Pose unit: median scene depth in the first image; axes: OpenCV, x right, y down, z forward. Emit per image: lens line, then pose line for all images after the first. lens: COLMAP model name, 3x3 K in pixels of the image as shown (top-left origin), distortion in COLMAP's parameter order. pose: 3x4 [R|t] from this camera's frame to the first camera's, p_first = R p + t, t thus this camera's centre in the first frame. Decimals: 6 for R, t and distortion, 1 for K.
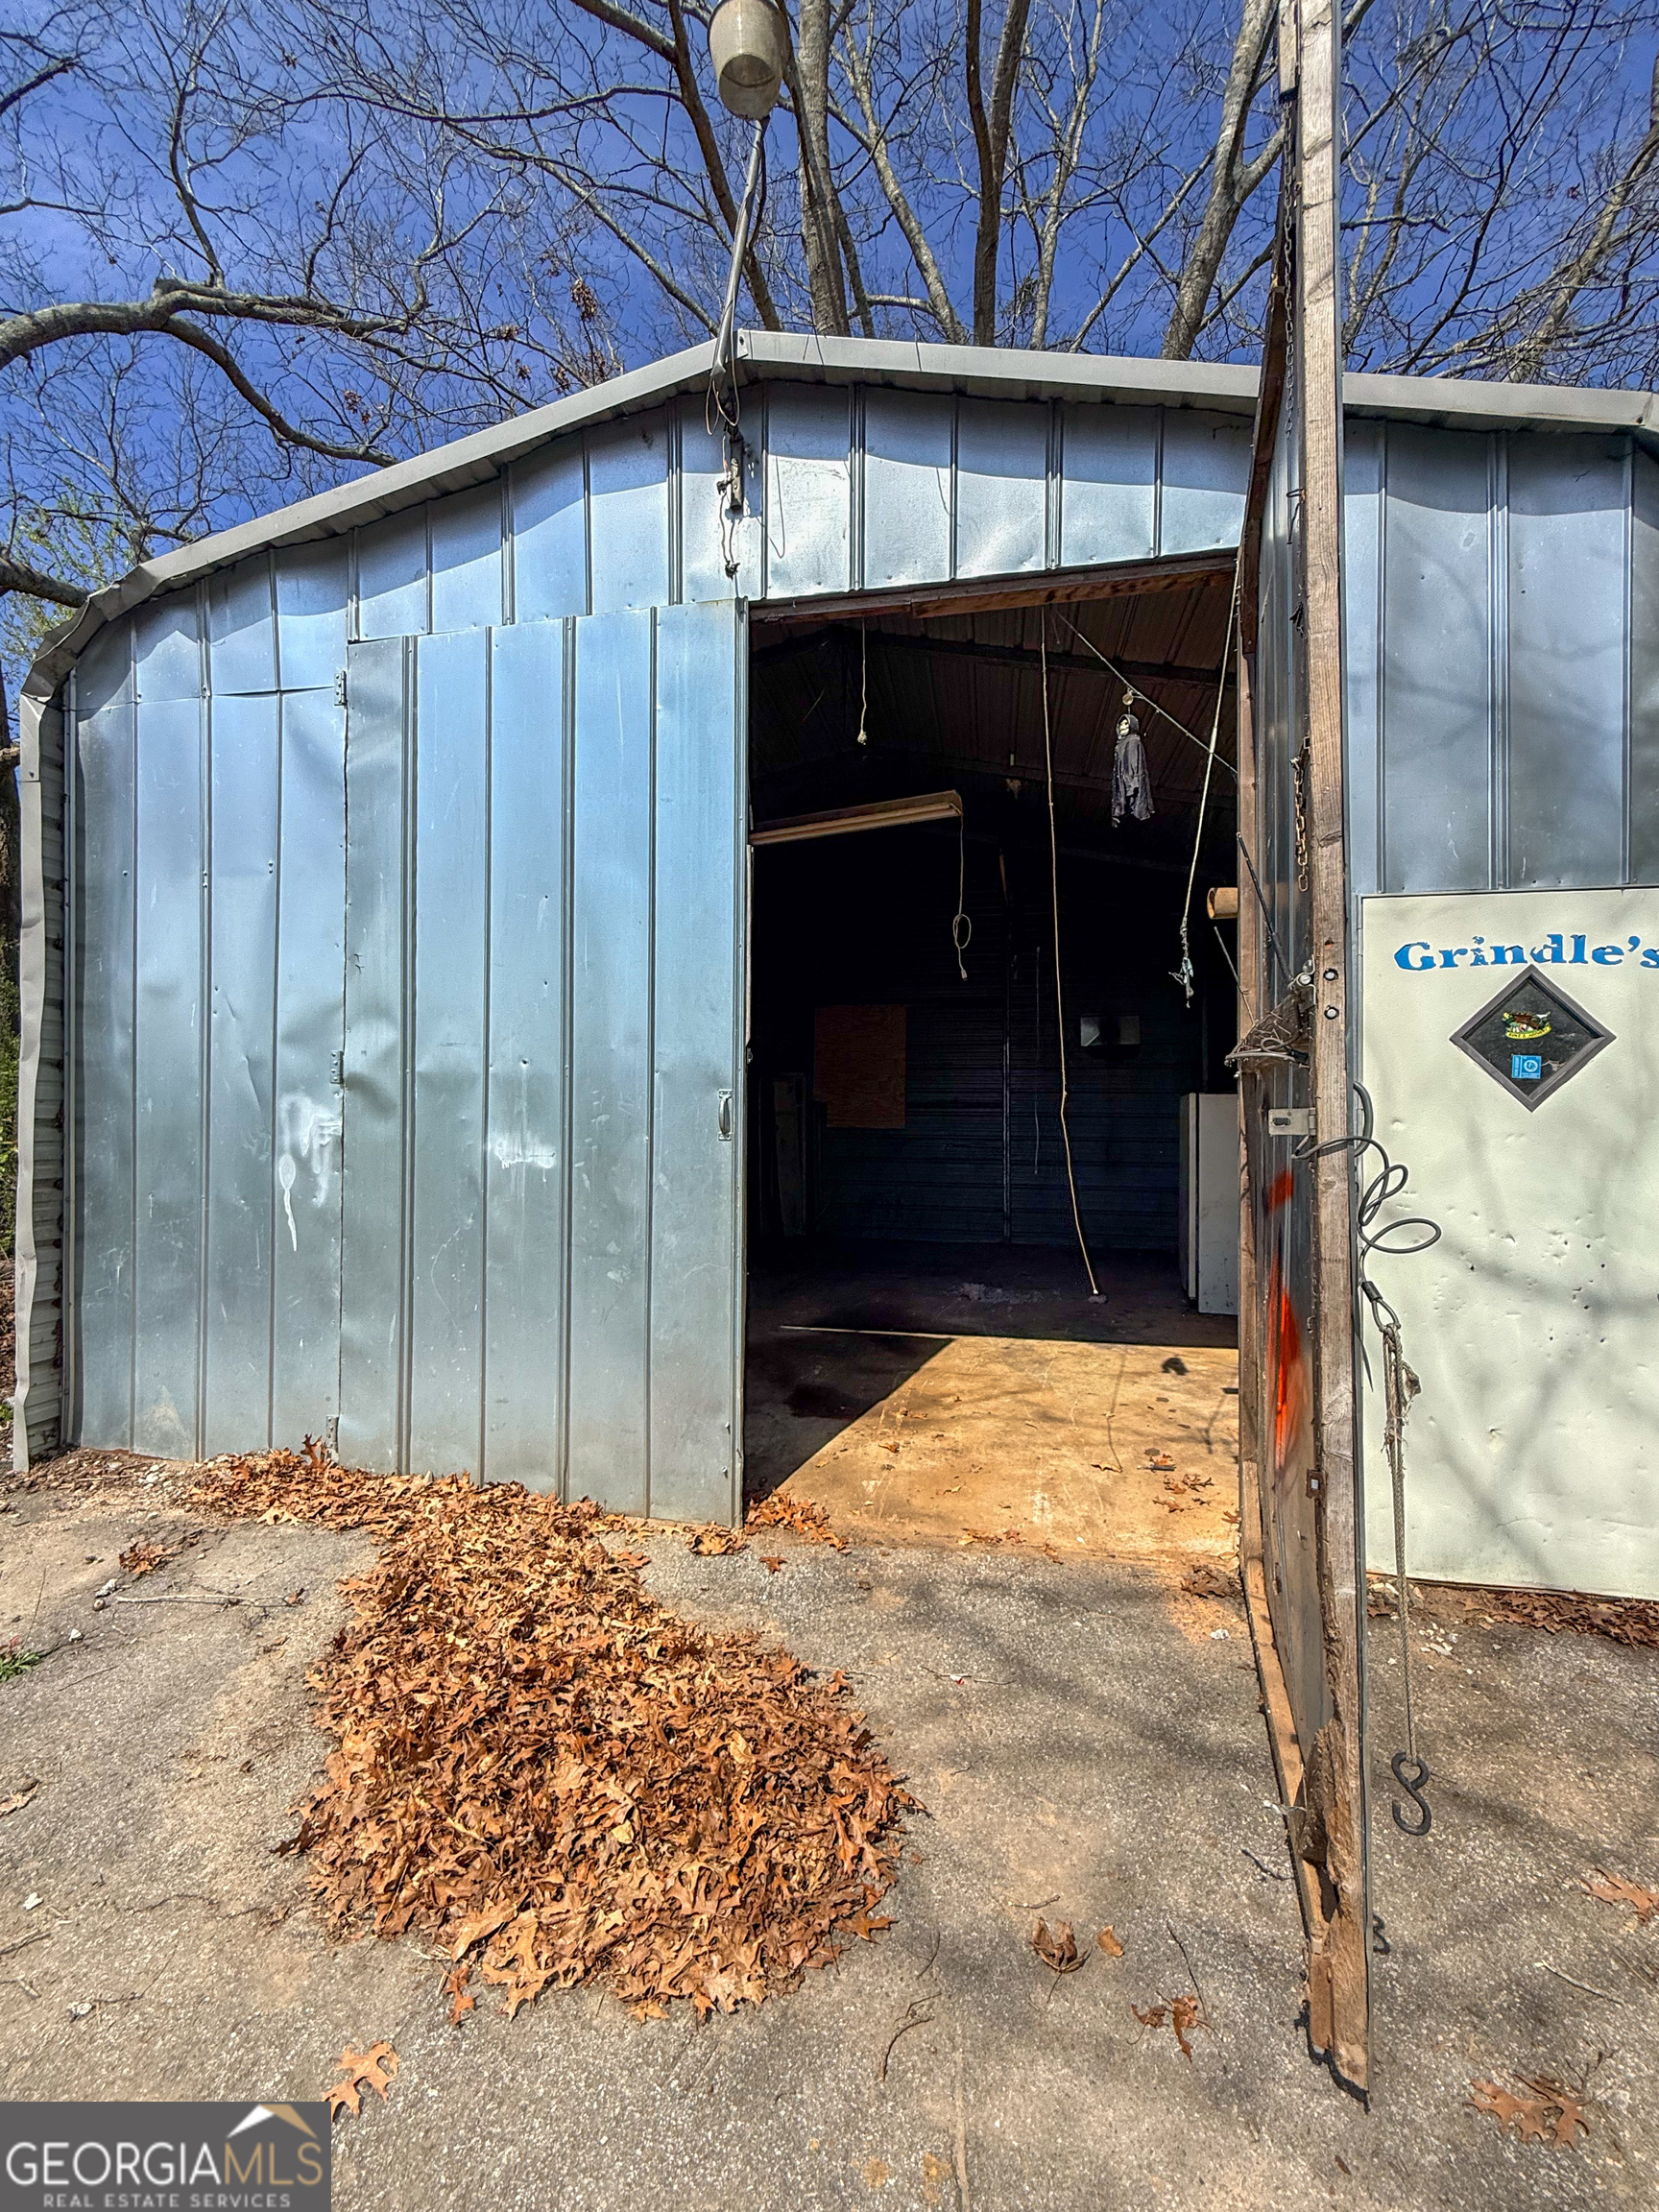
lens RADIAL K [[891.1, 0, 849.7], [0, 891.1, 1110.6], [0, 0, 1]] dist [0.001713, 0.000140]
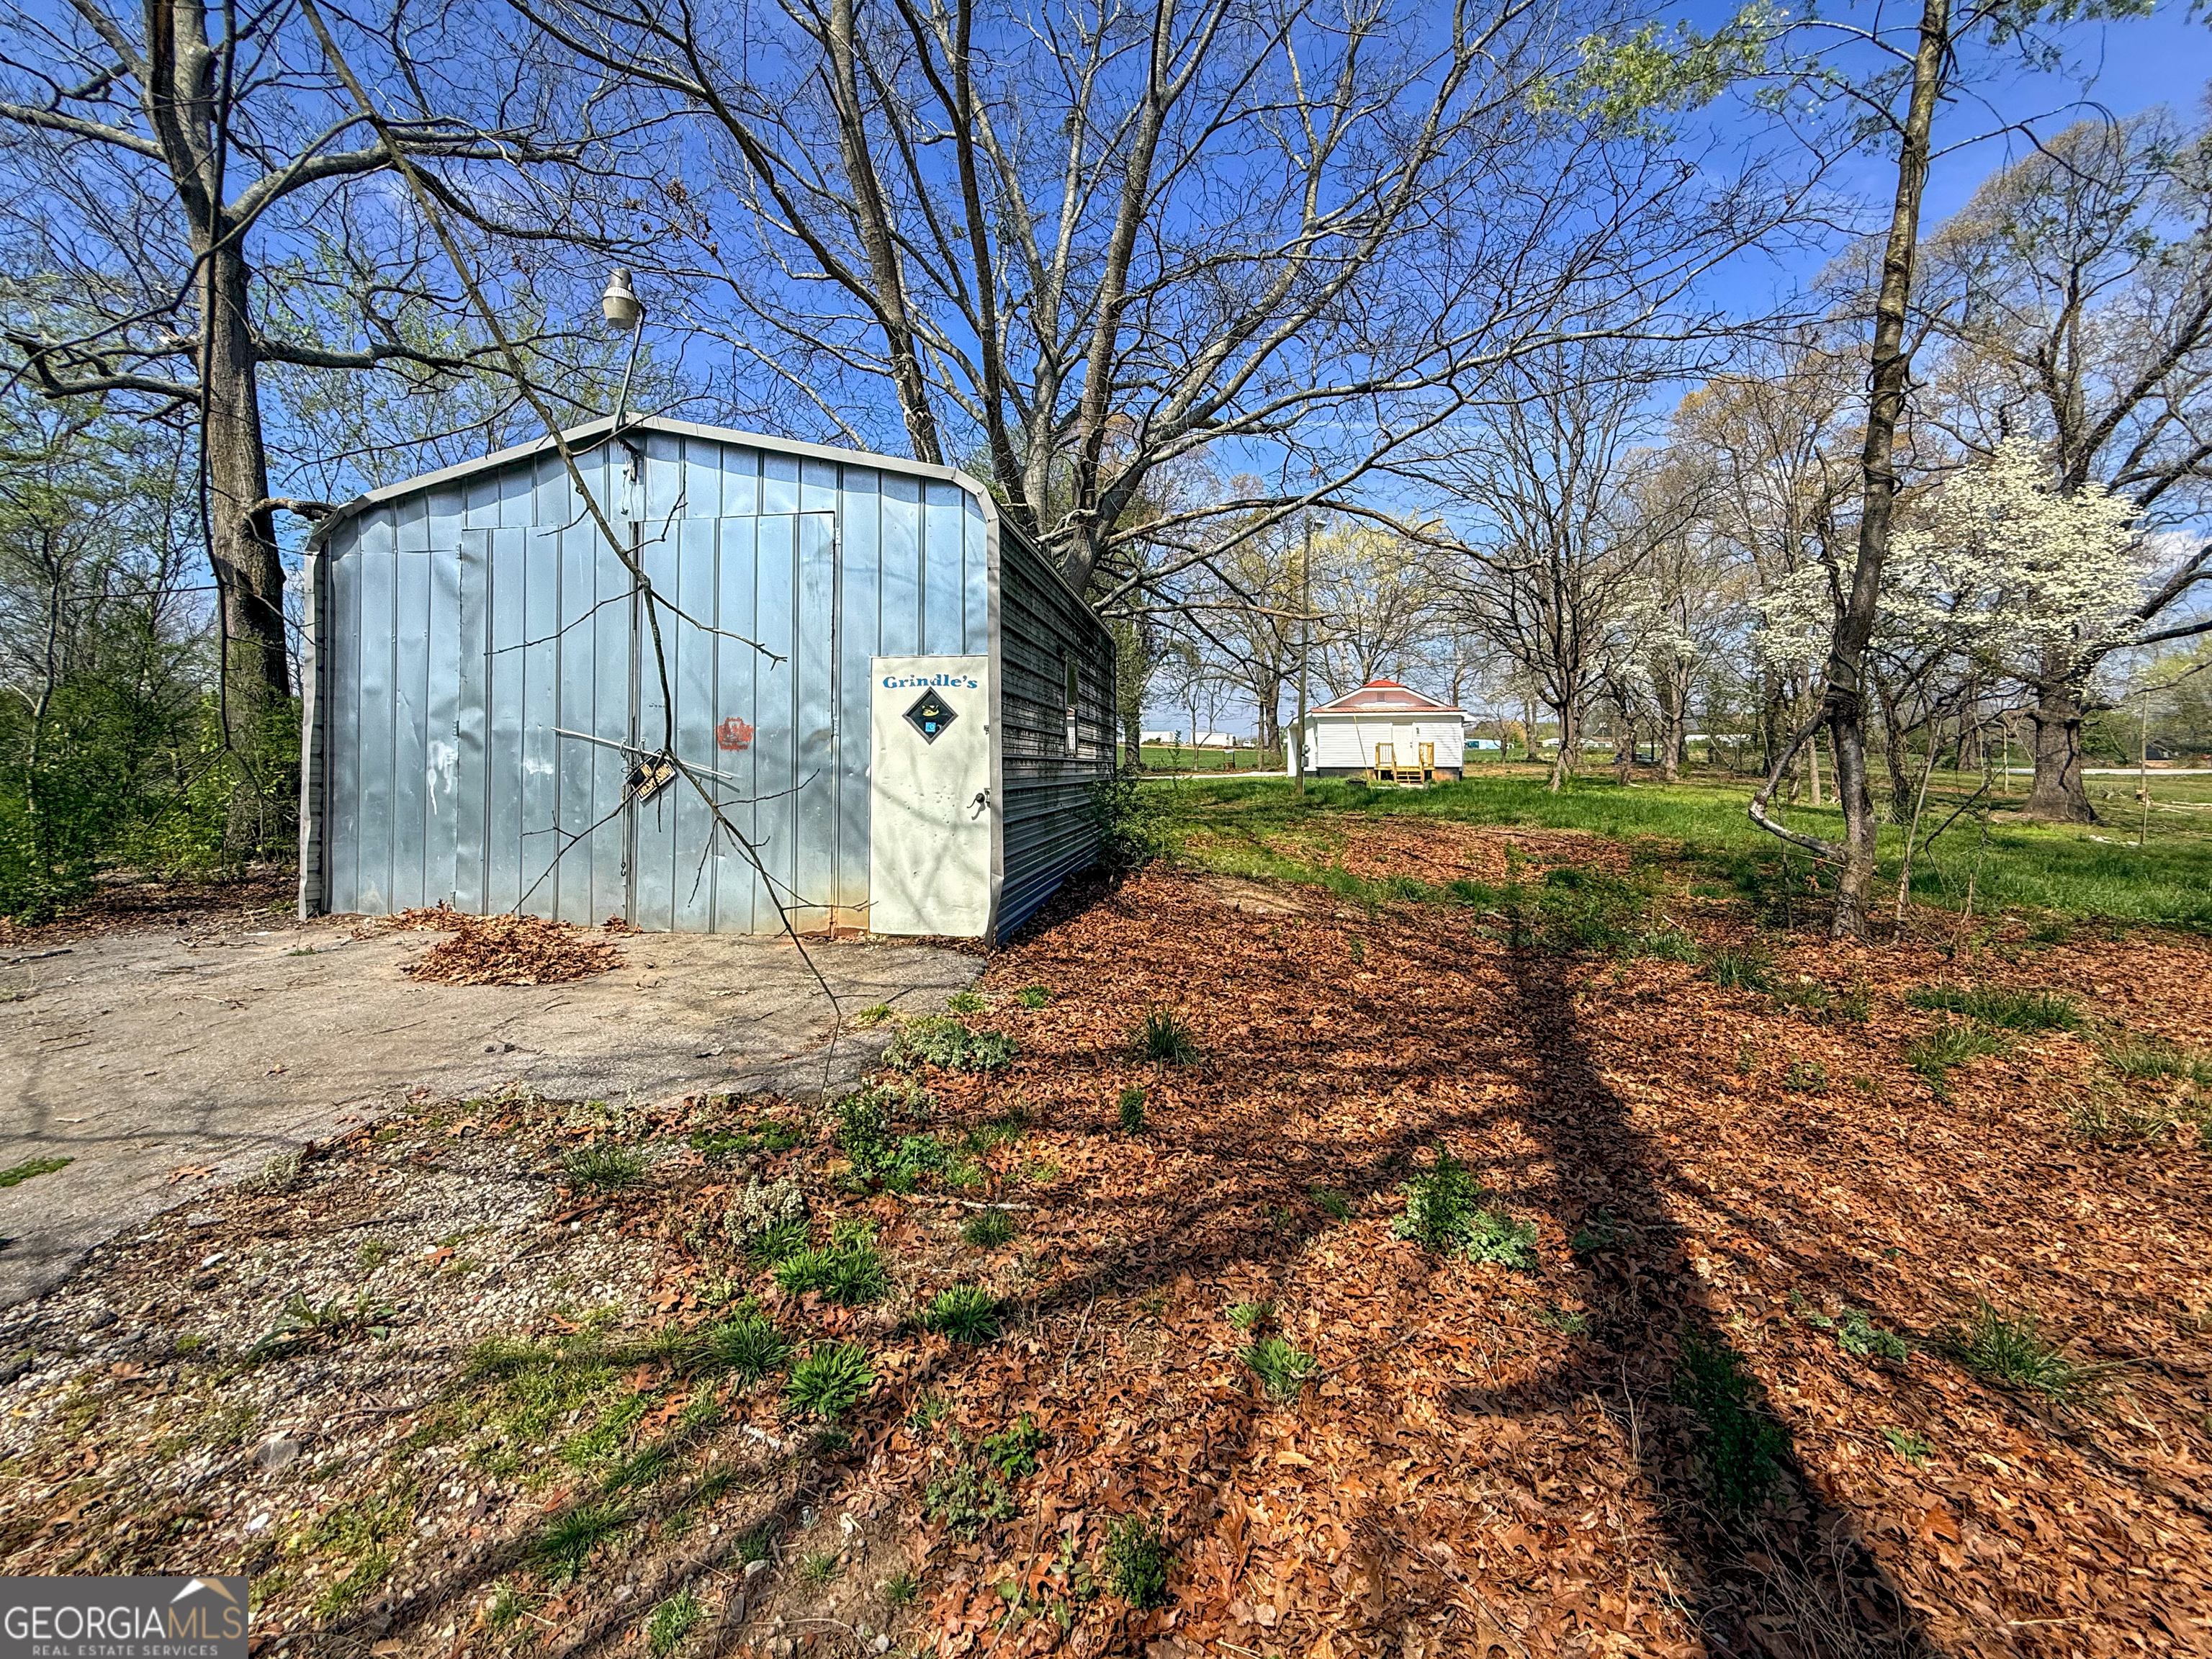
lens RADIAL K [[884.4, 0, 1101.3], [0, 884.4, 755.6], [0, 0, 1]] dist [0.001475, 0.000274]
pose [[0.999758, -0.003475, 0.021733, 0.921154], [0.003746, 0.999916, -0.012427, 0.048864], [-0.021688, 0.012506, 0.999687, -1.148080]]
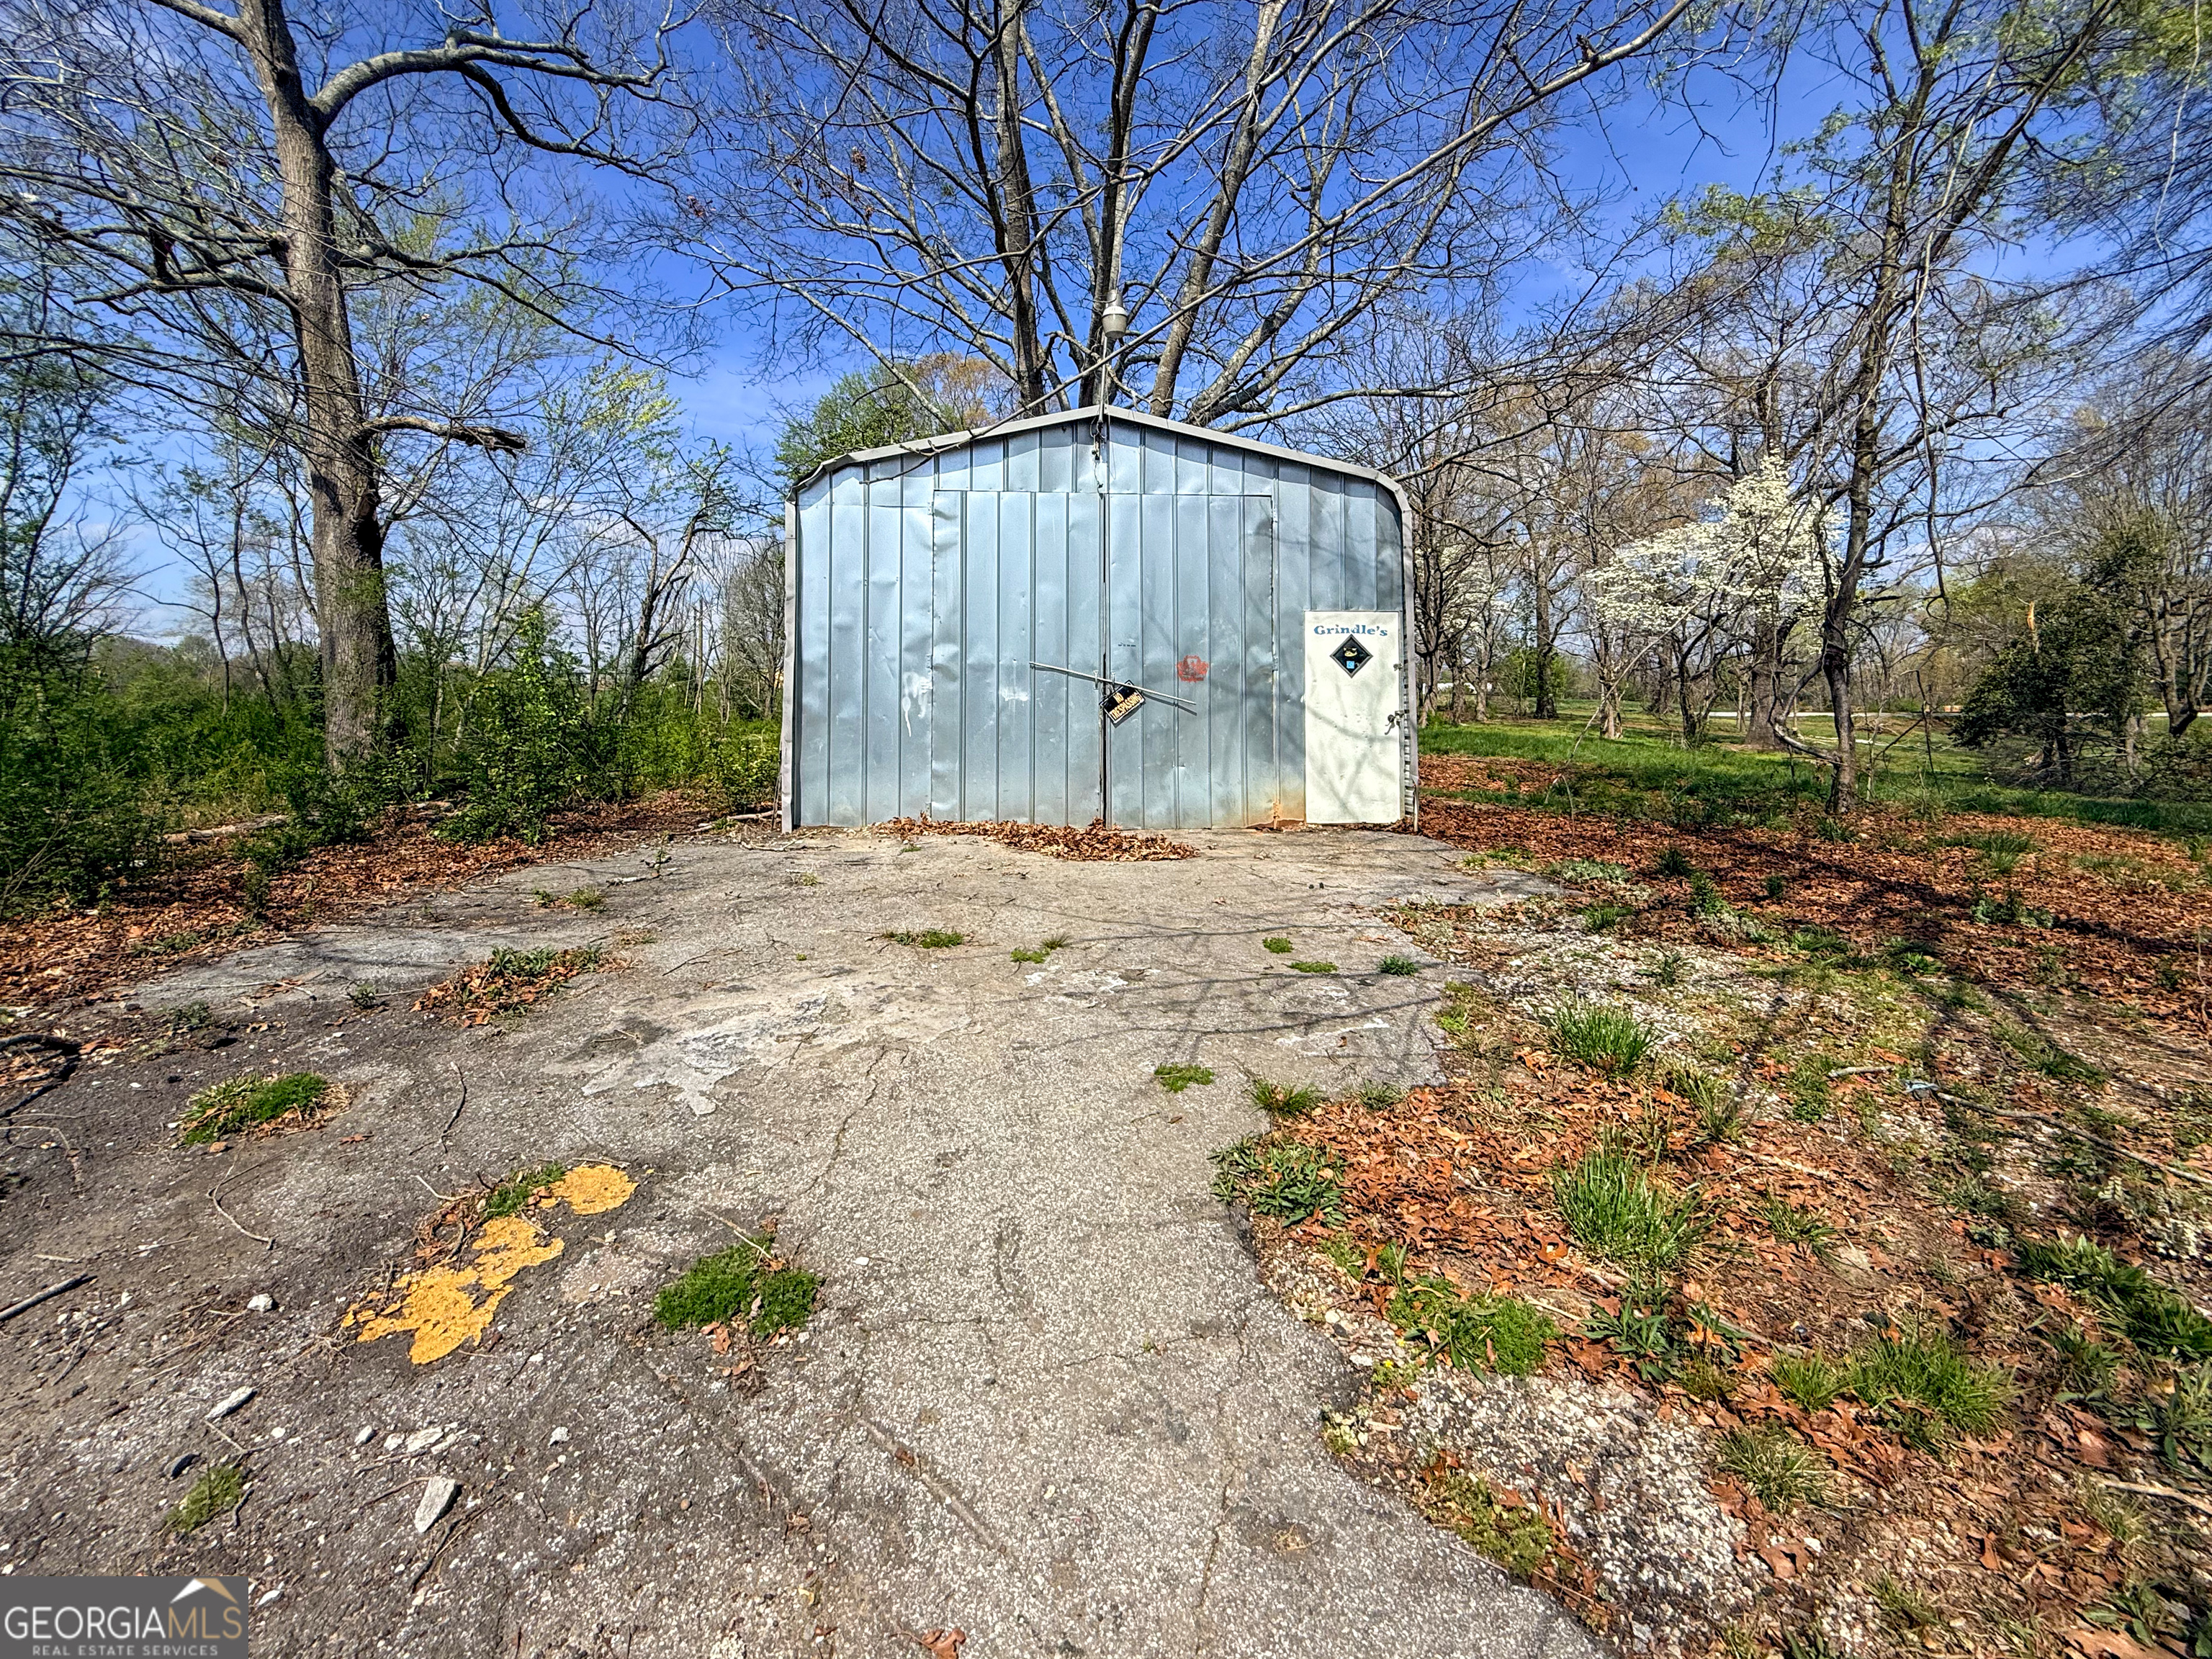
lens RADIAL K [[891.1, 0, 1108.7], [0, 891.1, 687.3], [0, 0, 1]] dist [0.001713, 0.000140]
pose [[0.967960, 0.002959, 0.251088, -0.717229], [0.003563, 0.999668, -0.025514, 0.088619], [-0.251080, 0.025591, 0.967628, -1.509623]]
